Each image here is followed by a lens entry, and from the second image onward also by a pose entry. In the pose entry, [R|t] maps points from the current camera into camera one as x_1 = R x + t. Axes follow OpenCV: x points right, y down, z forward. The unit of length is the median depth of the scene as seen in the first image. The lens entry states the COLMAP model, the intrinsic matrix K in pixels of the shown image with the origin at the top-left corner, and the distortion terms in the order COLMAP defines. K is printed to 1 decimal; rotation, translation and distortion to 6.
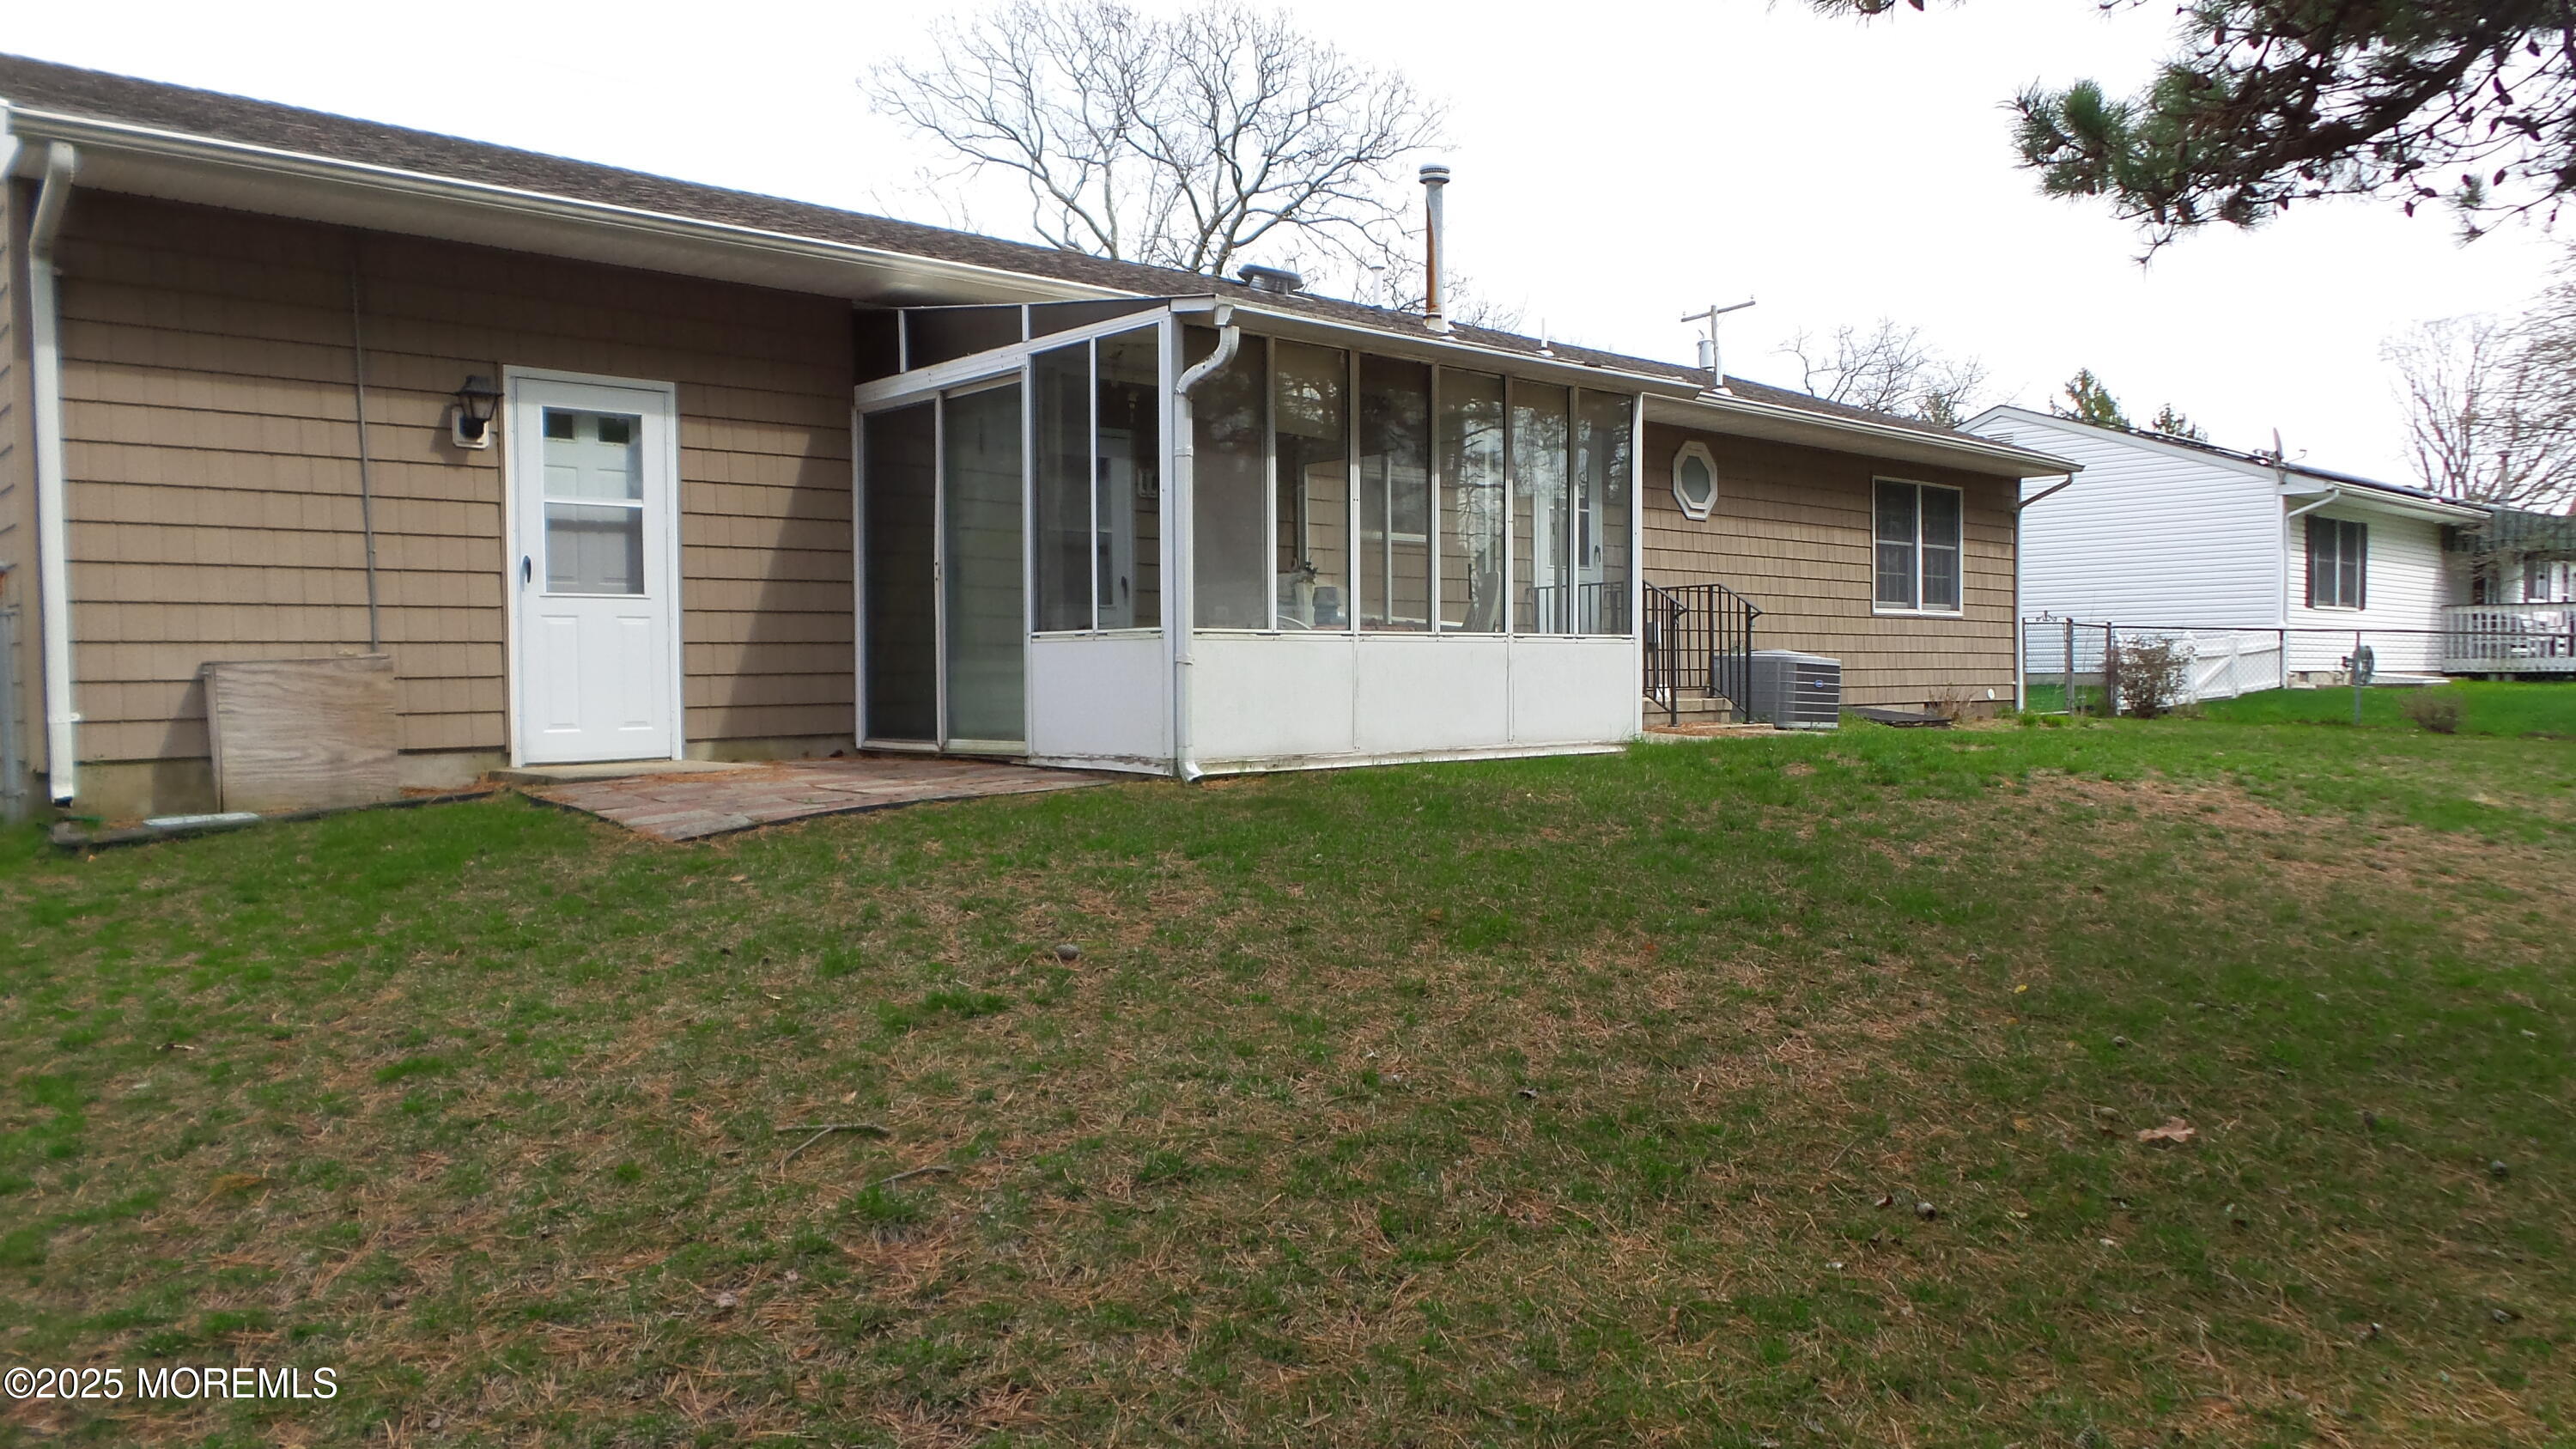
lens RADIAL K [[1788.1, 0, 1288.0], [0, 1788.1, 724.5], [0, 0, 1]] dist [-0.003963, -0.002664]
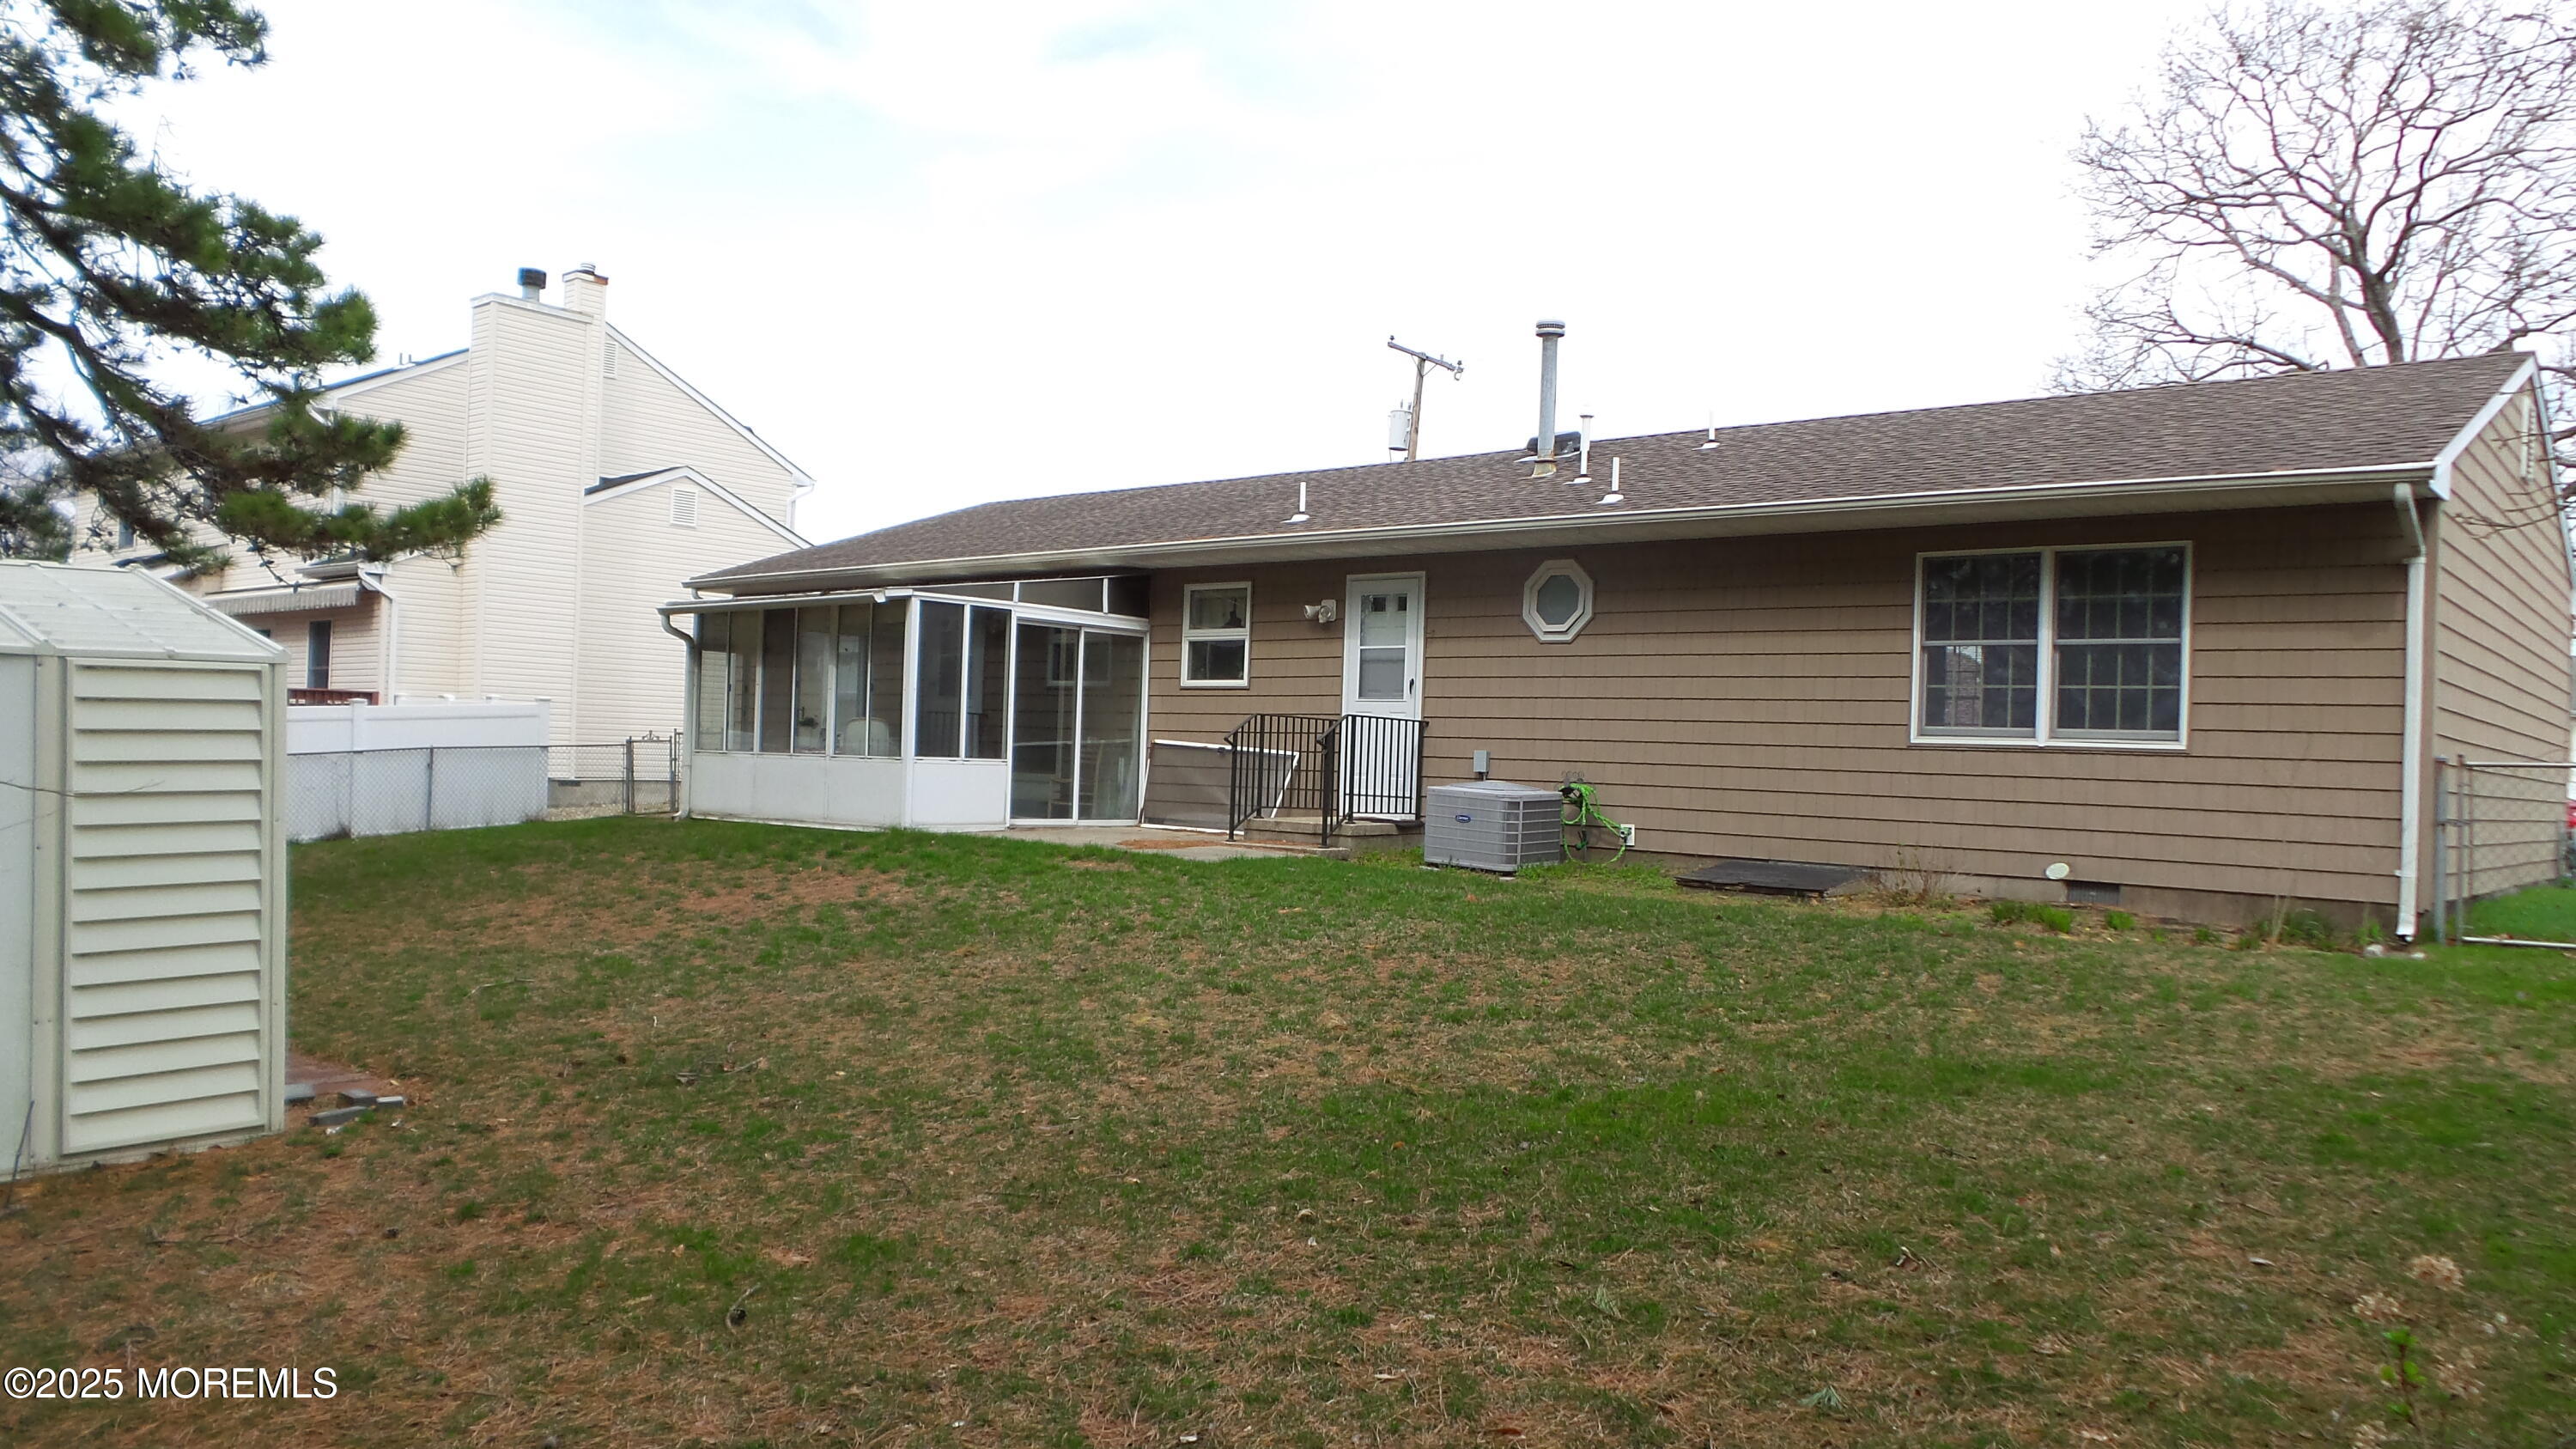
lens RADIAL K [[1788.1, 0, 1288.0], [0, 1788.1, 724.5], [0, 0, 1]] dist [-0.003963, -0.002664]
pose [[0.108847, -0.002626, -0.994055, 1.126047], [-0.060048, 0.998153, -0.009212, -0.053059], [0.992243, 0.060694, 0.108488, 0.744468]]
